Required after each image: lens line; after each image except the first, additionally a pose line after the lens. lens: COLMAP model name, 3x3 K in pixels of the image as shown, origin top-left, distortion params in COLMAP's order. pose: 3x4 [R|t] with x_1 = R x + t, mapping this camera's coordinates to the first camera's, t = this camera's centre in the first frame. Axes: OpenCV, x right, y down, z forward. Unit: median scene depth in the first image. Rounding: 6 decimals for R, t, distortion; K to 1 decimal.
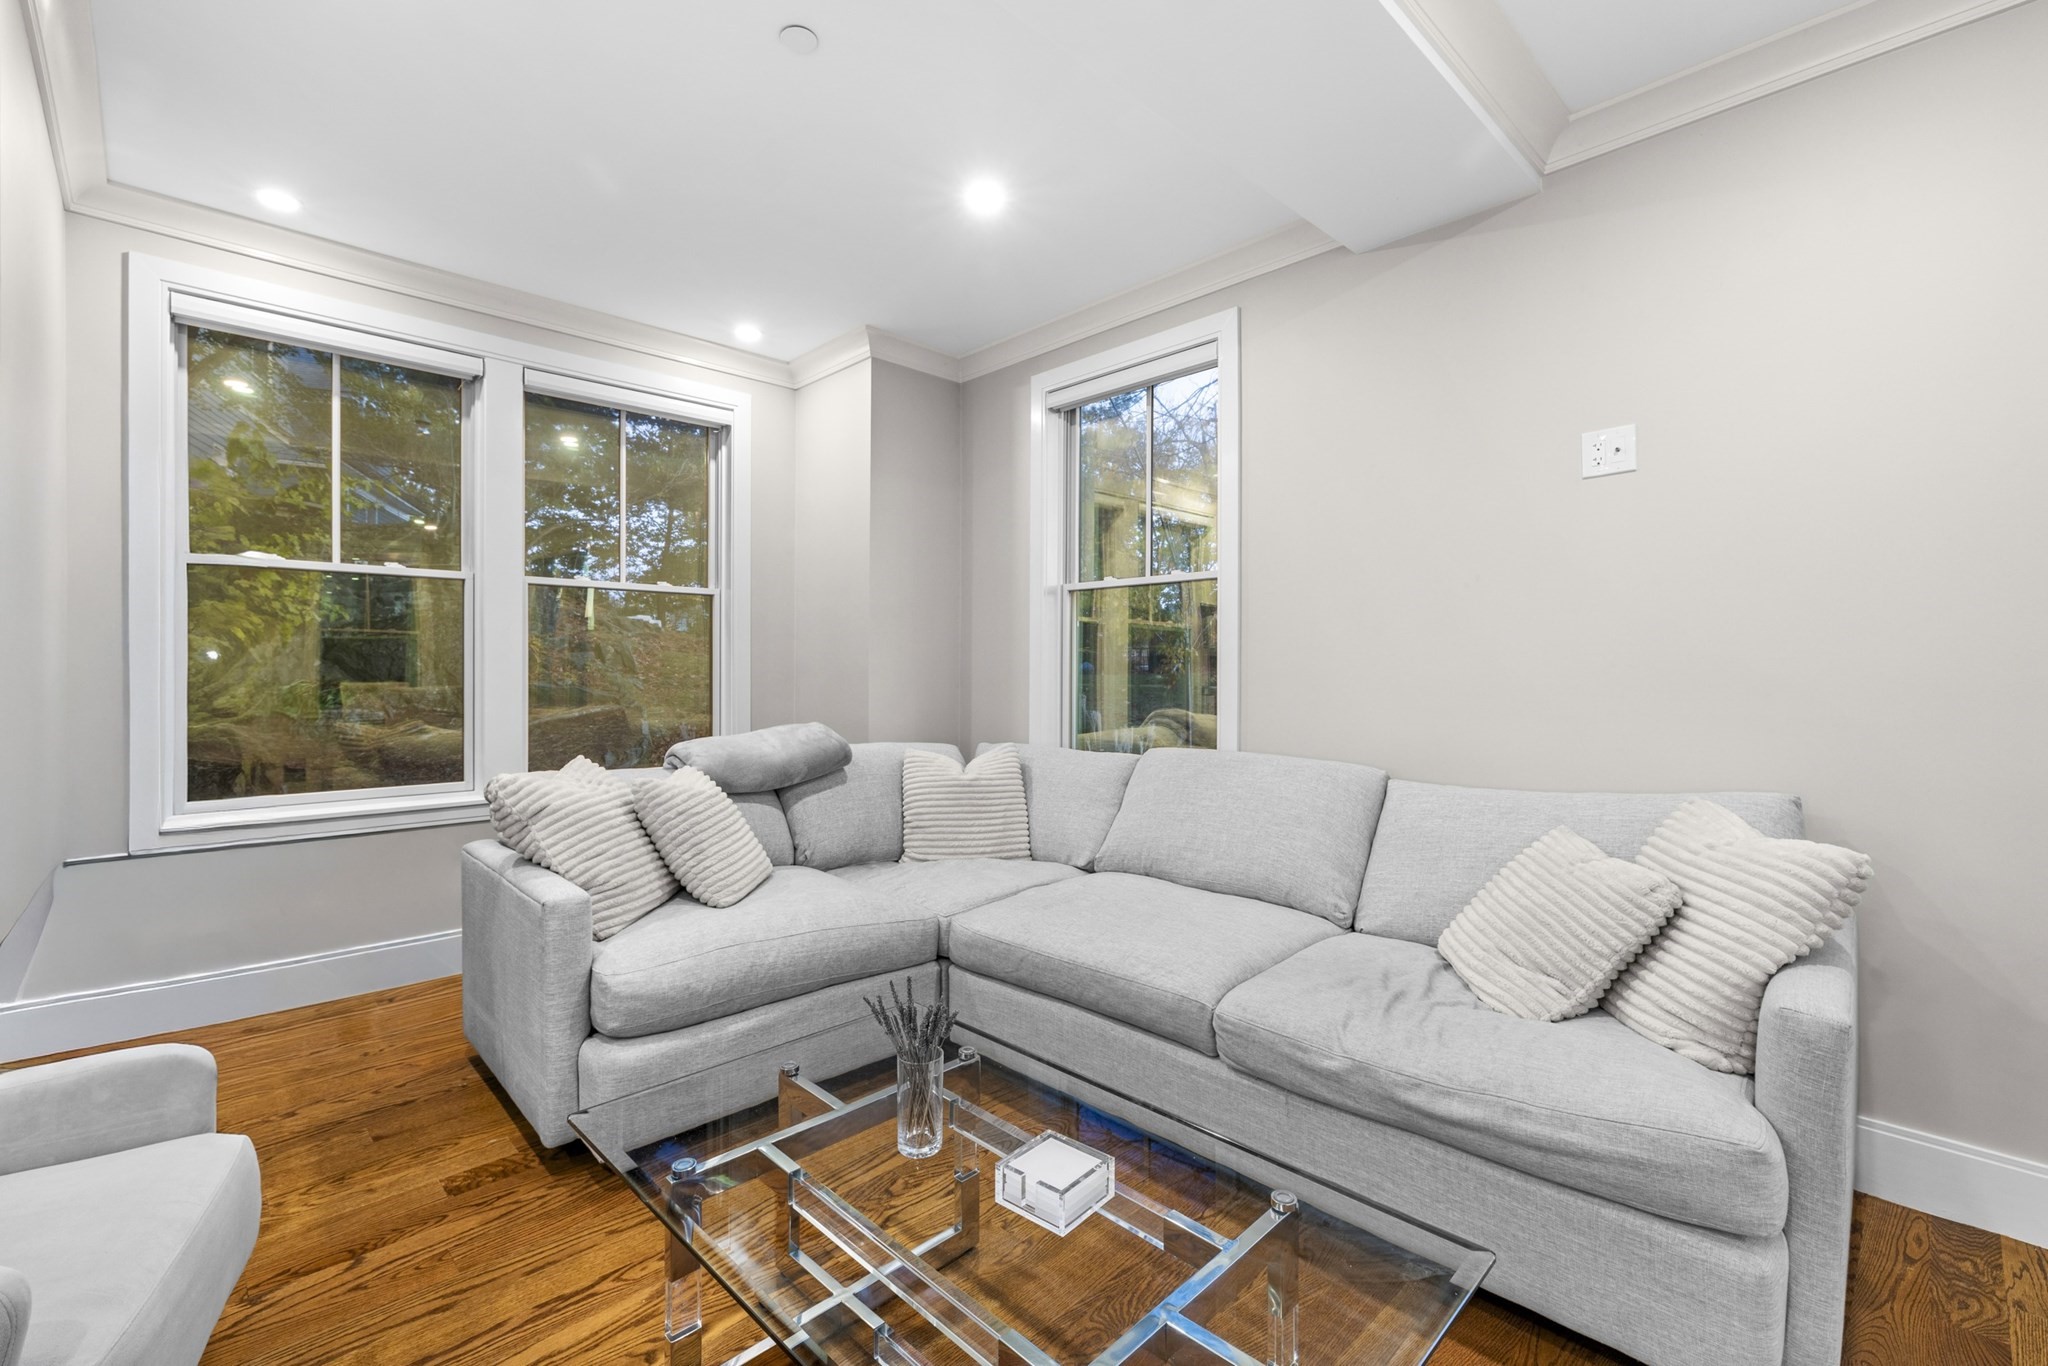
lens RADIAL K [[878.5, 0, 1016.8], [0, 878.5, 674.8], [0, 0, 1]] dist [0.000689, 0.000696]
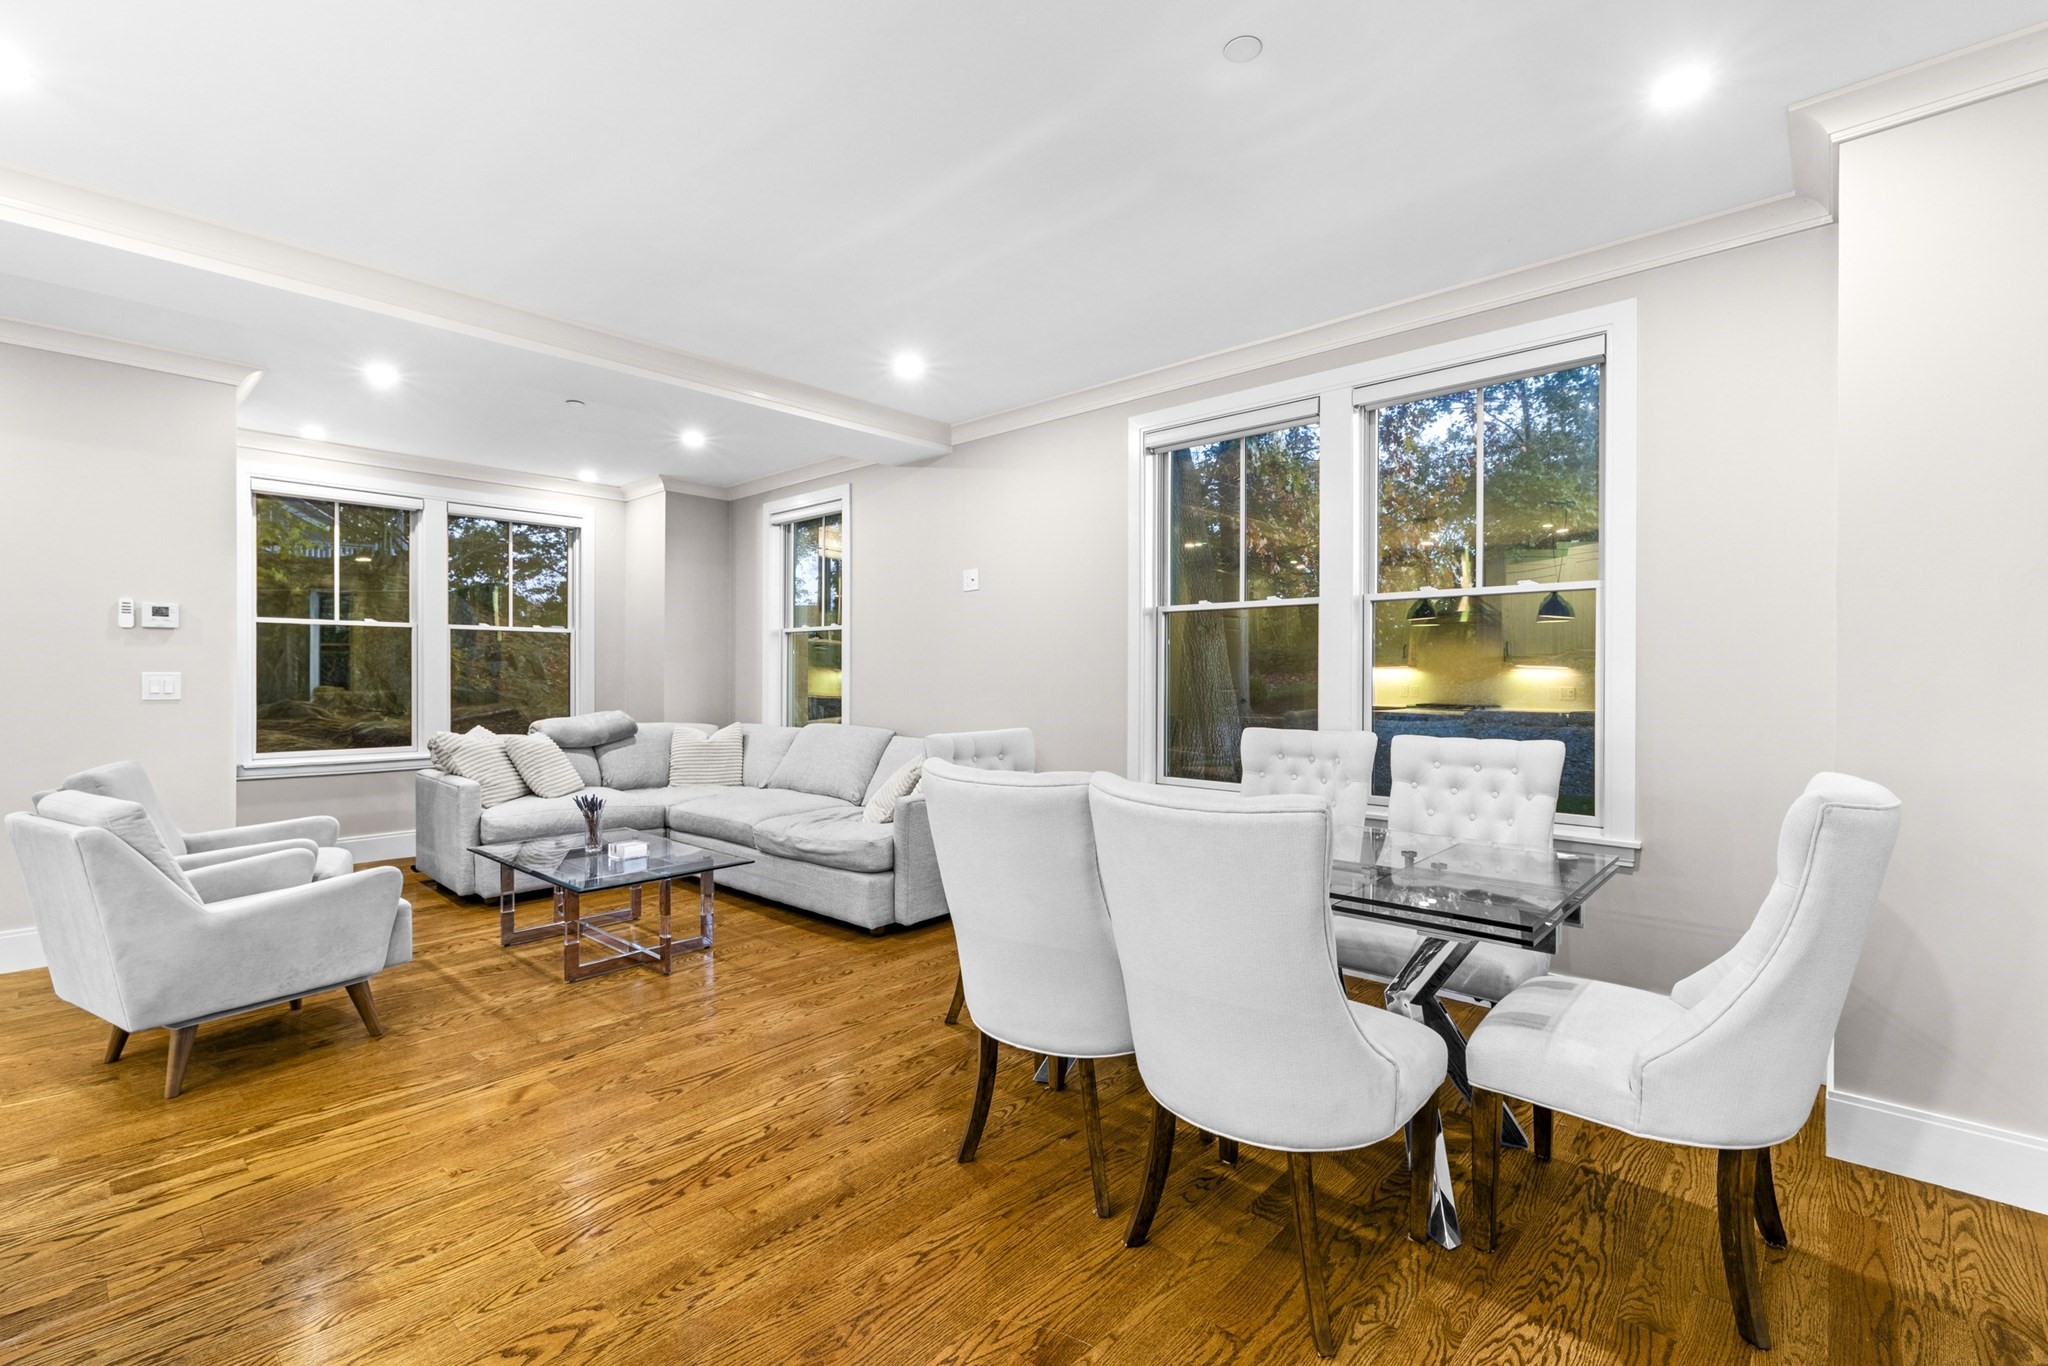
lens RADIAL K [[881.8, 0, 1010.6], [0, 881.8, 680.9], [0, 0, 1]] dist [0.000094, 0.000580]
pose [[0.998231, -0.000716, 0.059452, 0.465093], [0.000563, 0.999996, 0.002592, -0.009150], [-0.059454, -0.002554, 0.998228, -0.841808]]
